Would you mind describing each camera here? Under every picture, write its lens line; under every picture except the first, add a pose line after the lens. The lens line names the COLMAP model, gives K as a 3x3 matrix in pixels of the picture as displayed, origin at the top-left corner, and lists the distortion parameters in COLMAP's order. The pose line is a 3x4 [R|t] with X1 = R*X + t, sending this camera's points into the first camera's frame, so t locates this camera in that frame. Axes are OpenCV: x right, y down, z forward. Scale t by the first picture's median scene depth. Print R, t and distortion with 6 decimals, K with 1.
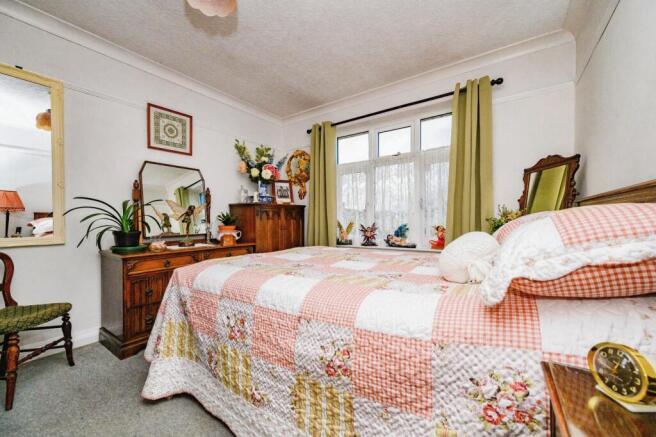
lens RADIAL K [[260.6, 0, 327.6], [0, 260.6, 220.9], [0, 0, 1]] dist [-0.000549, -0.000023]
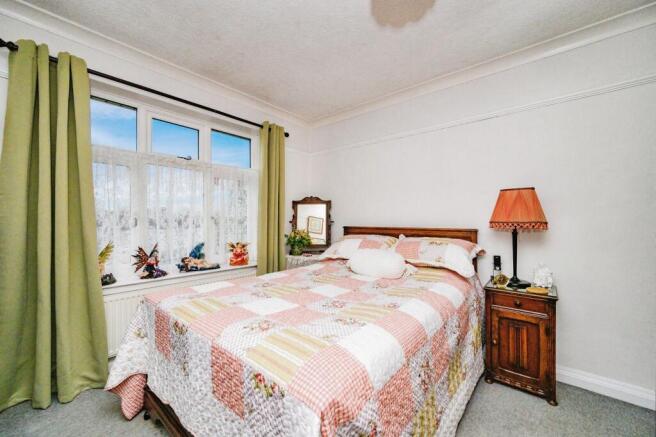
lens RADIAL K [[260.6, 0, 326.9], [0, 260.6, 221.9], [0, 0, 1]] dist [-0.000549, -0.000023]
pose [[0.112604, 0.017308, 0.993489, -0.512519], [0.007410, 0.999806, -0.018258, -0.037975], [-0.993612, 0.009418, 0.112454, 0.486366]]
